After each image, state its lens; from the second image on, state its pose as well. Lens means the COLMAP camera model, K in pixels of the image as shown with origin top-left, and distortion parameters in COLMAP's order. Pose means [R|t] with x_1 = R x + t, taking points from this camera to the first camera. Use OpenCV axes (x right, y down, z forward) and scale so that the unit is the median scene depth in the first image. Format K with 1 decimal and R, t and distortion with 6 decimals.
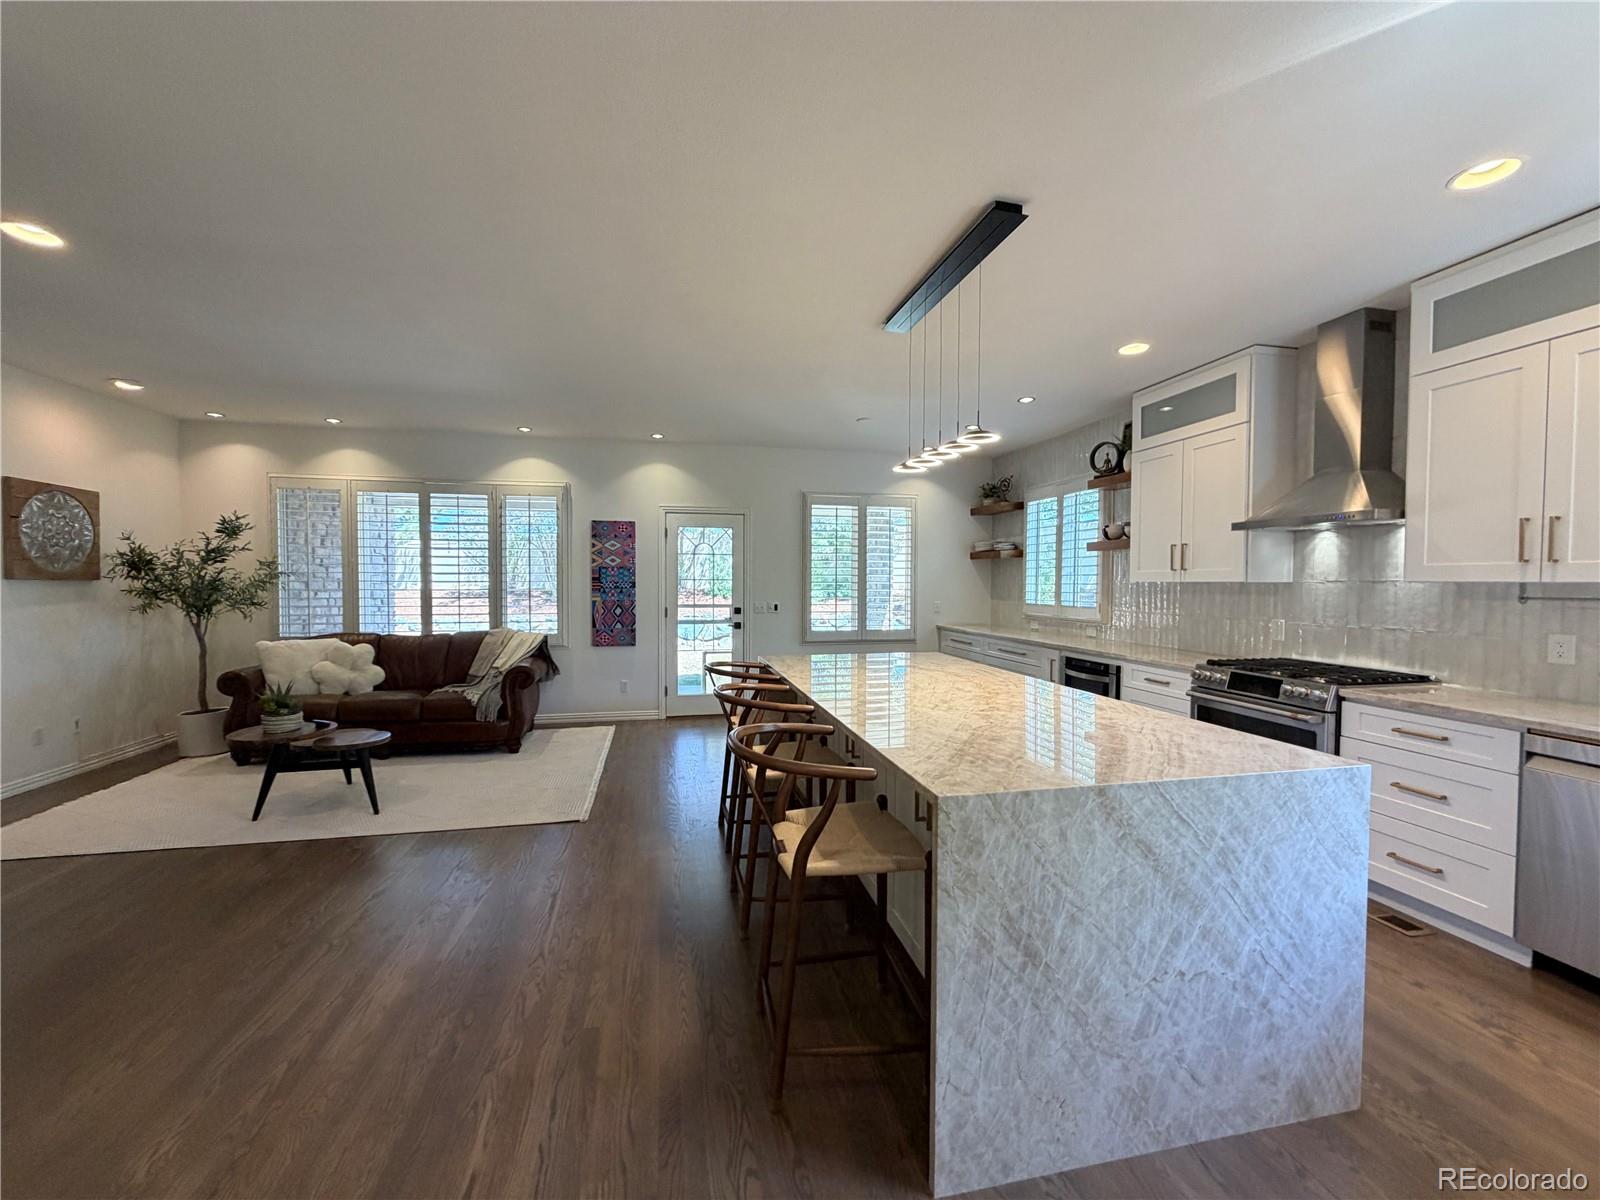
lens RADIAL K [[637.8, 0, 796.7], [0, 637.8, 598.7], [0, 0, 1]] dist [-0.000610, 0.000140]
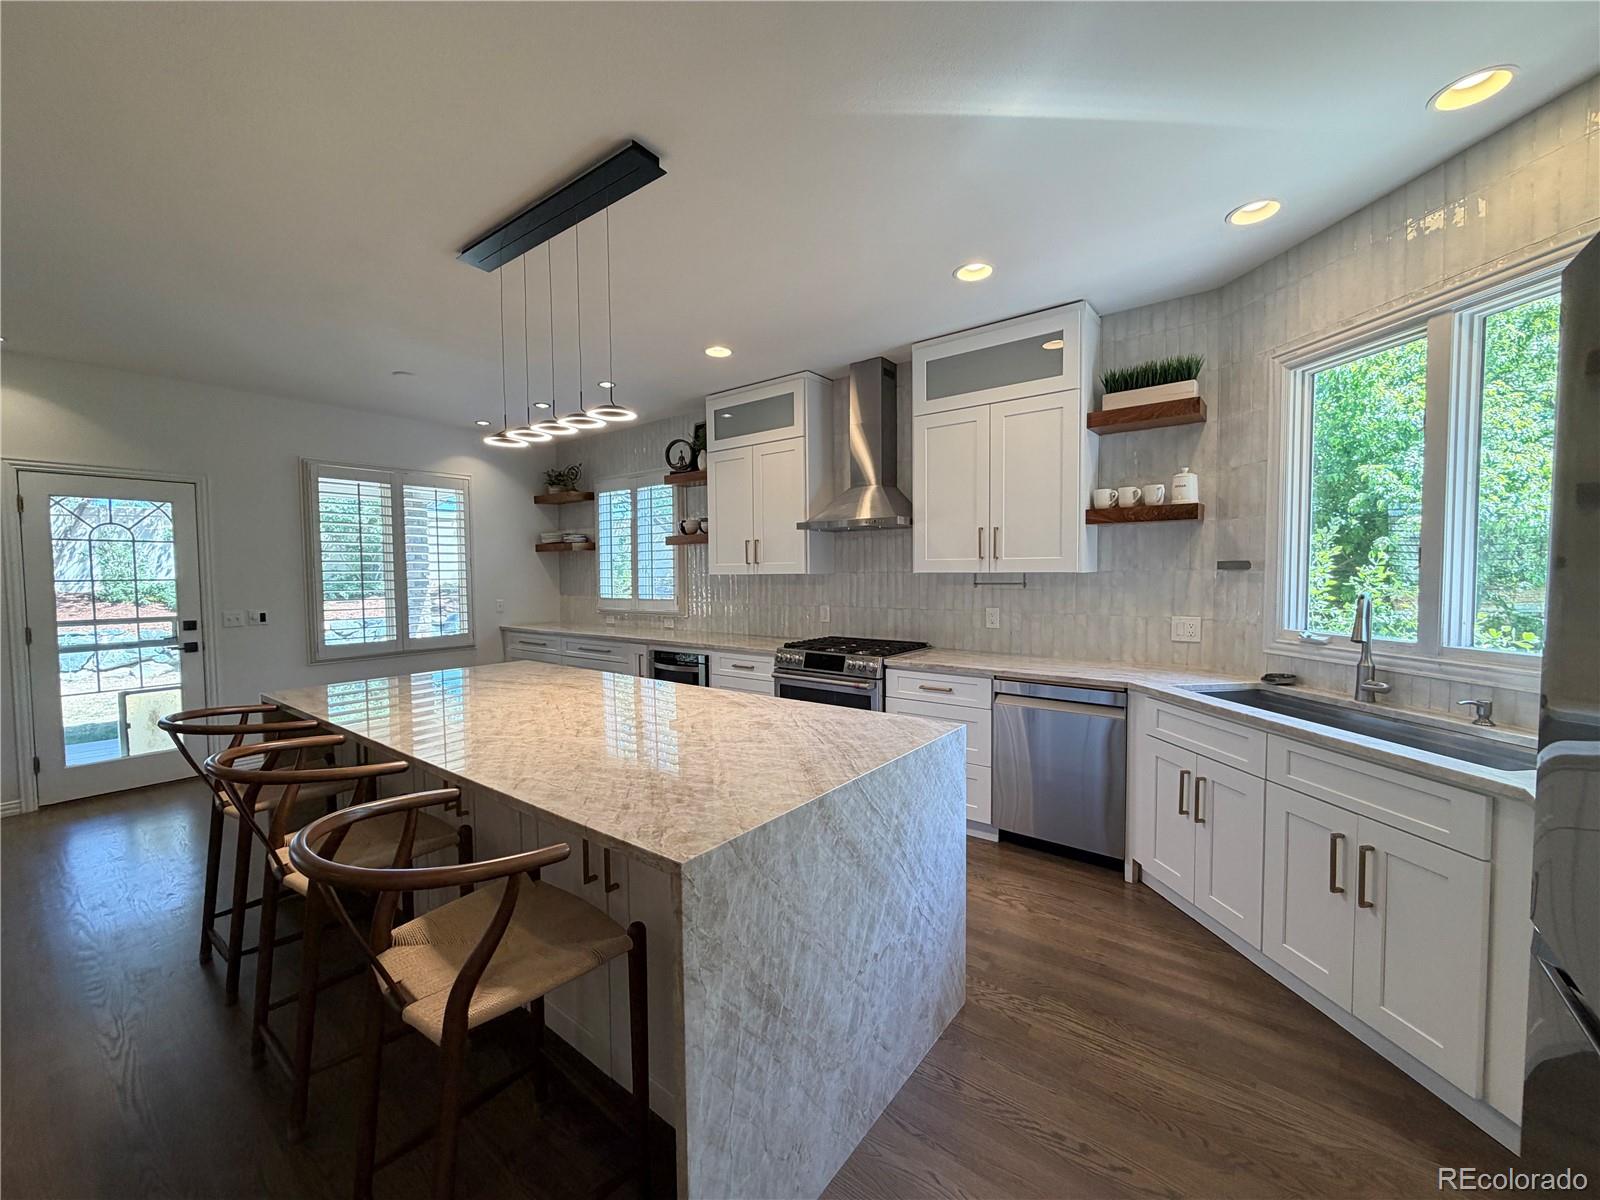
lens RADIAL K [[637.8, 0, 796.1], [0, 637.8, 599.2], [0, 0, 1]] dist [-0.000610, 0.000140]
pose [[0.765168, -0.040004, 0.642586, -0.047780], [0.031014, 0.999199, 0.025274, -0.008301], [-0.643083, 0.000590, 0.765797, 0.095054]]
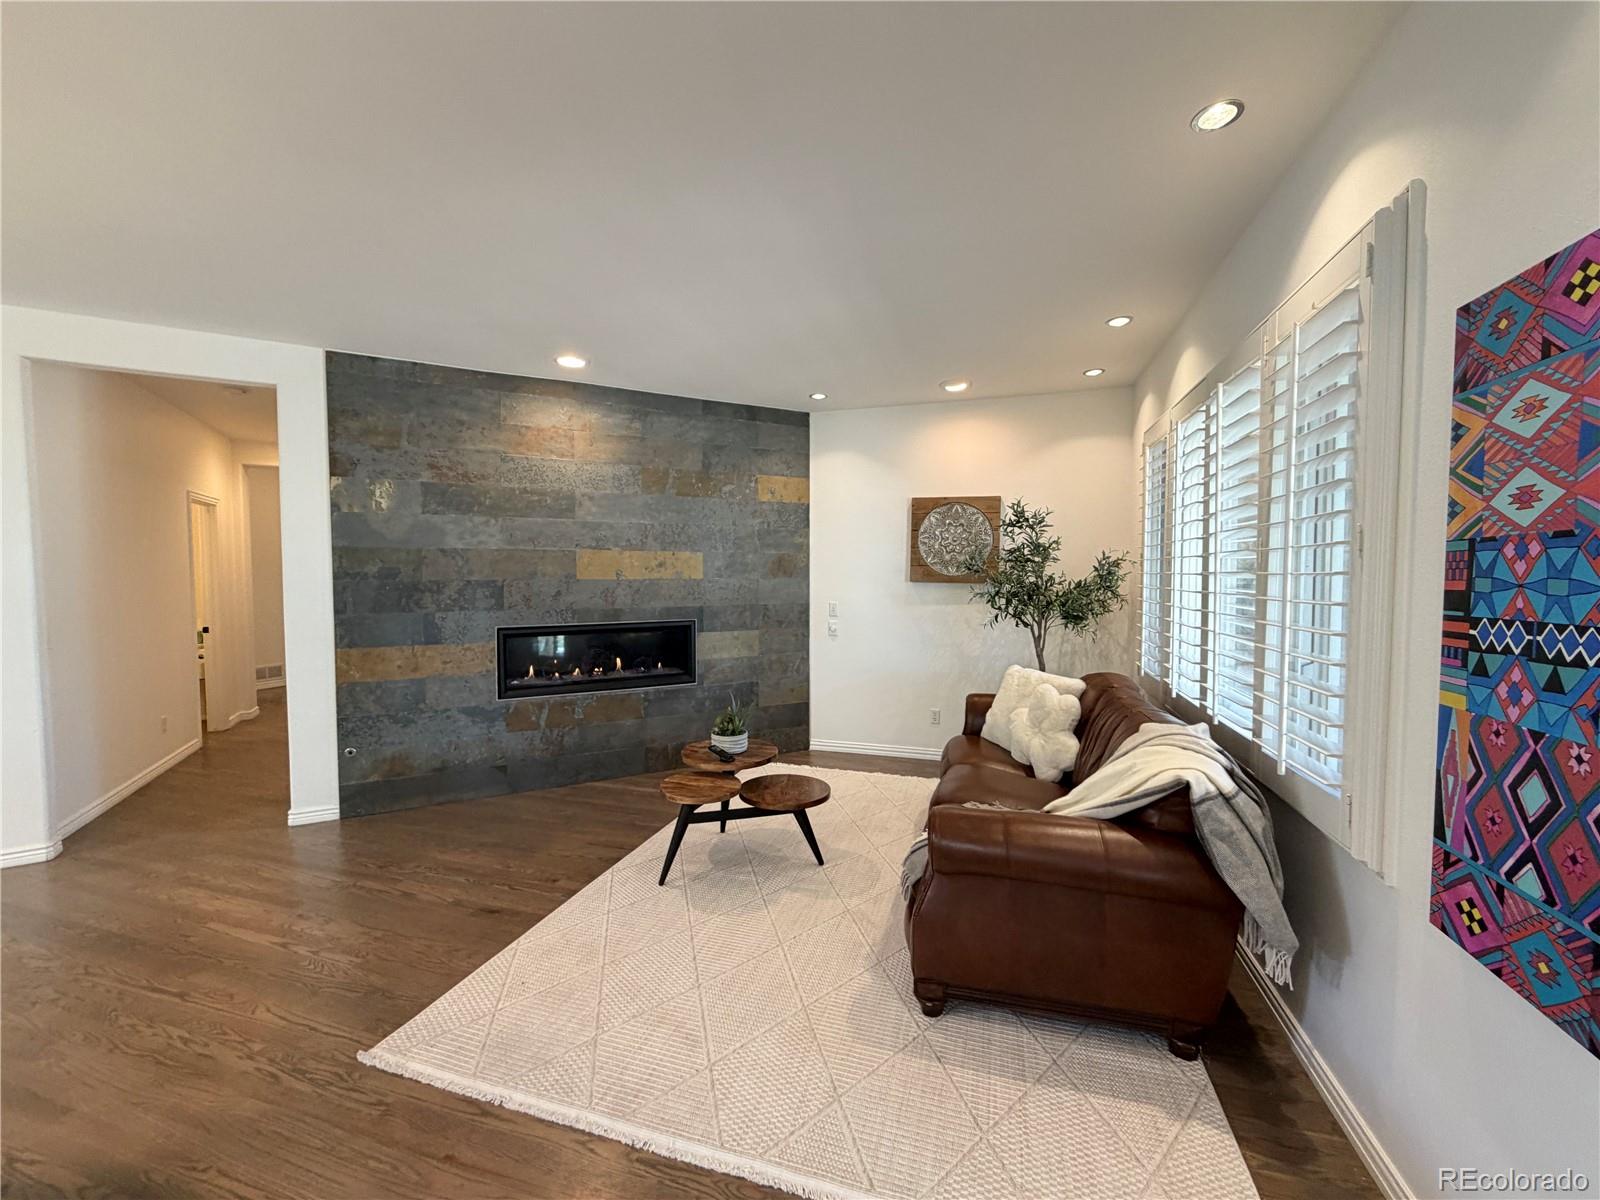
lens RADIAL K [[637.8, 0, 796.7], [0, 637.8, 599.7], [0, 0, 1]] dist [-0.000610, 0.000140]
pose [[-0.491526, 0.033604, -0.870214, -0.053307], [-0.025947, 0.998246, 0.053204, -0.048395], [0.870476, 0.048731, -0.489792, 1.222839]]
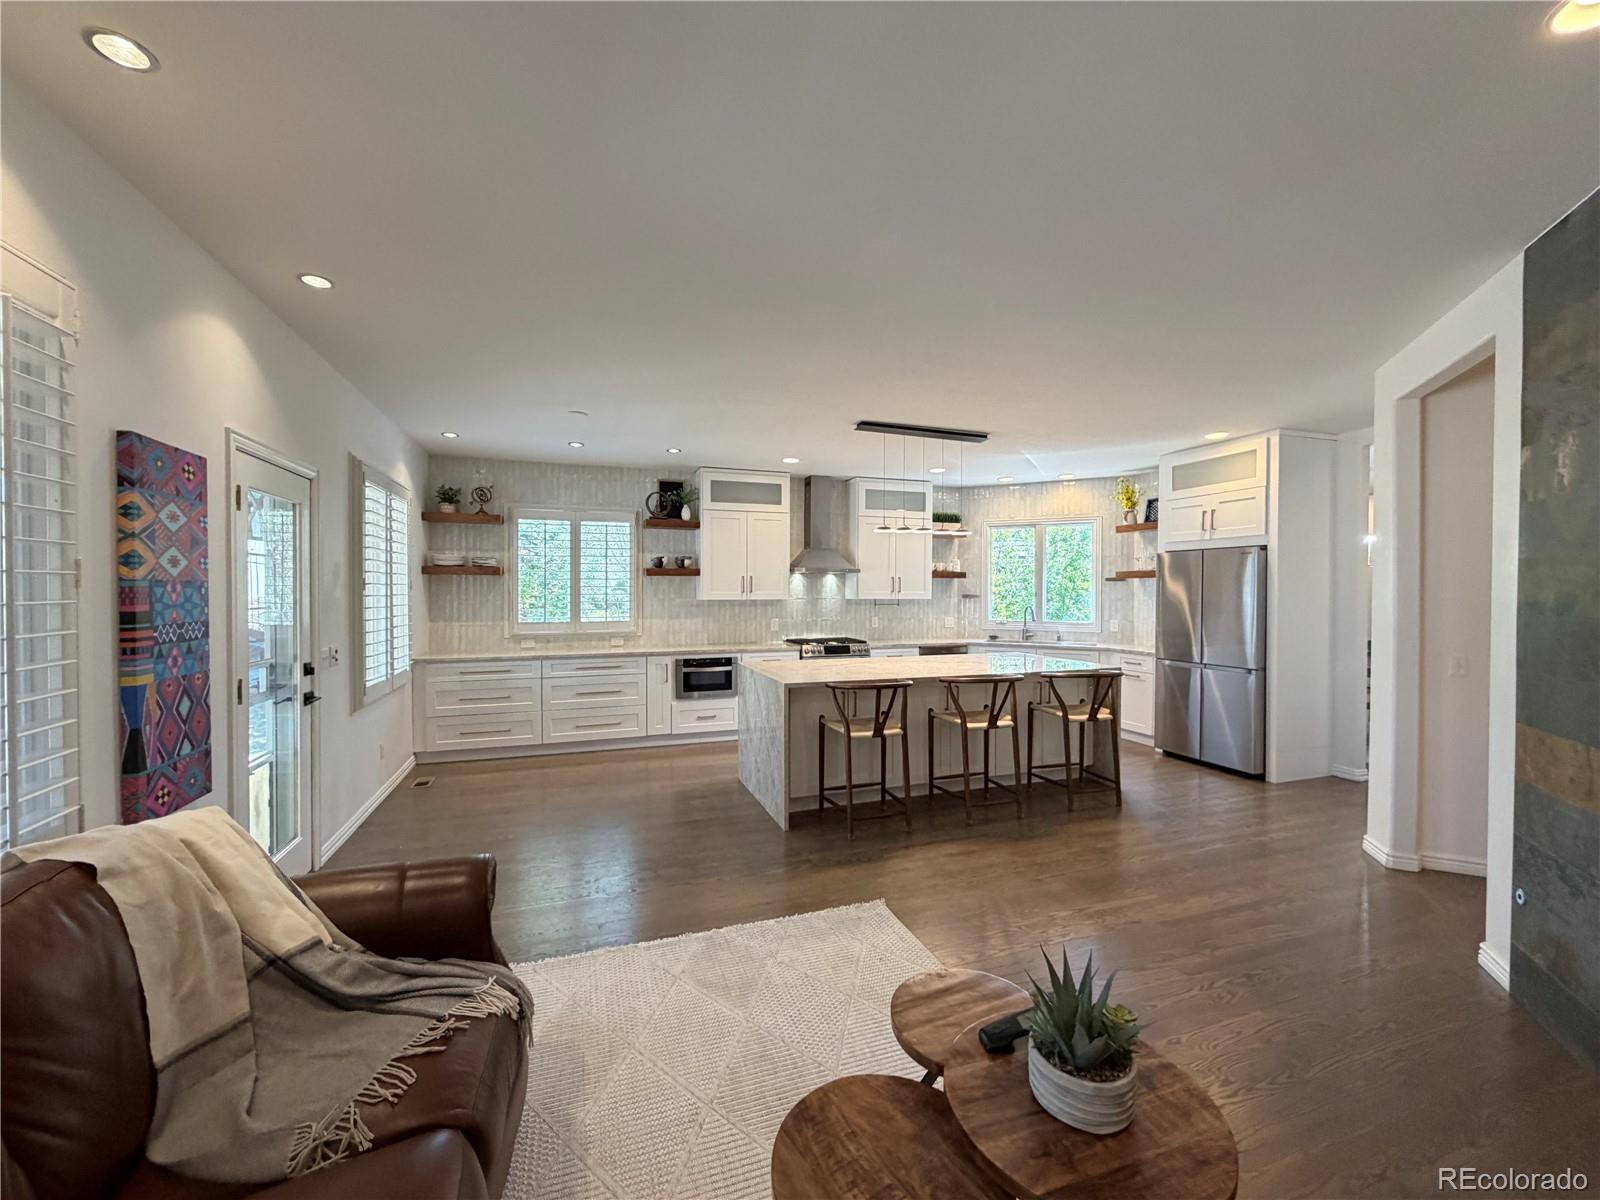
lens RADIAL K [[637.8, 0, 796.9], [0, 637.8, 598.3], [0, 0, 1]] dist [-0.000610, 0.000140]
pose [[-0.120296, -0.015782, 0.992613, -0.895573], [0.025870, 0.999484, 0.019027, -0.050711], [-0.992401, 0.027968, -0.119826, 0.948570]]
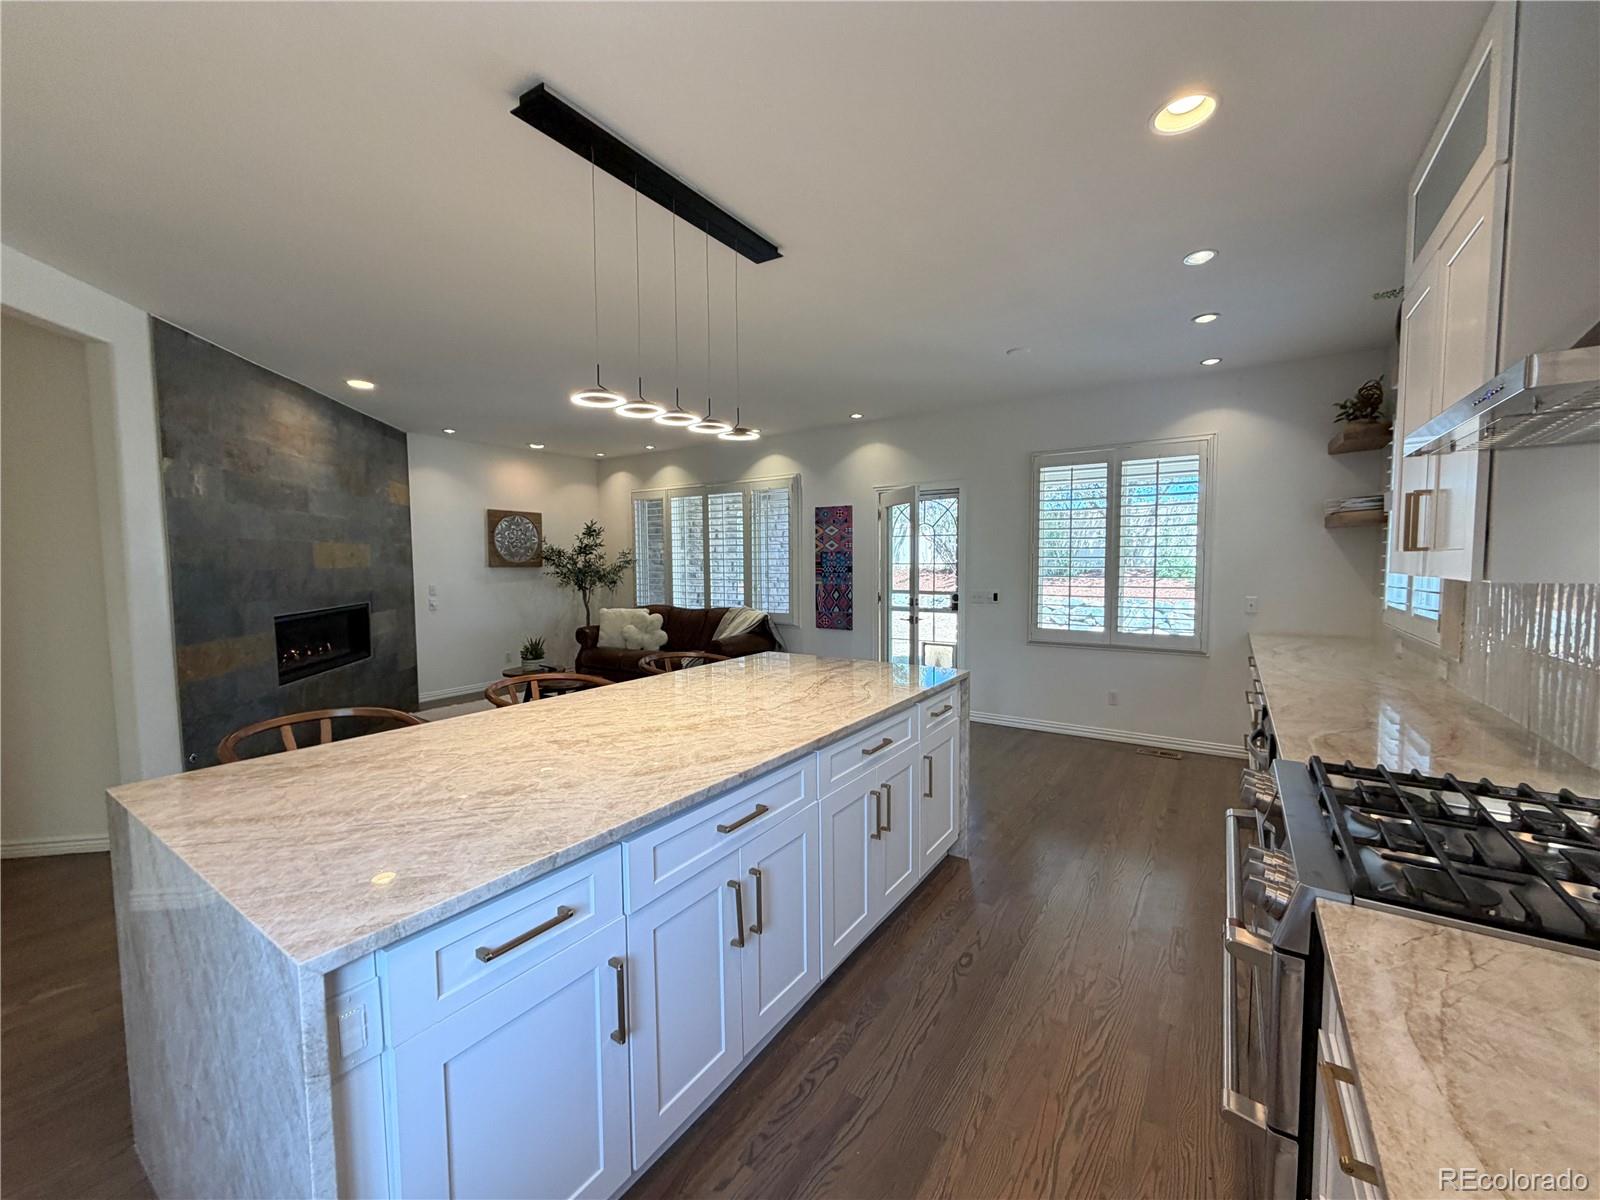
lens RADIAL K [[637.8, 0, 797.0], [0, 637.8, 599.4], [0, 0, 1]] dist [-0.000610, 0.000140]
pose [[0.691749, 0.038658, -0.721102, 0.553014], [-0.010508, 0.998999, 0.043476, -0.023225], [0.722061, -0.022497, 0.691463, 0.335673]]
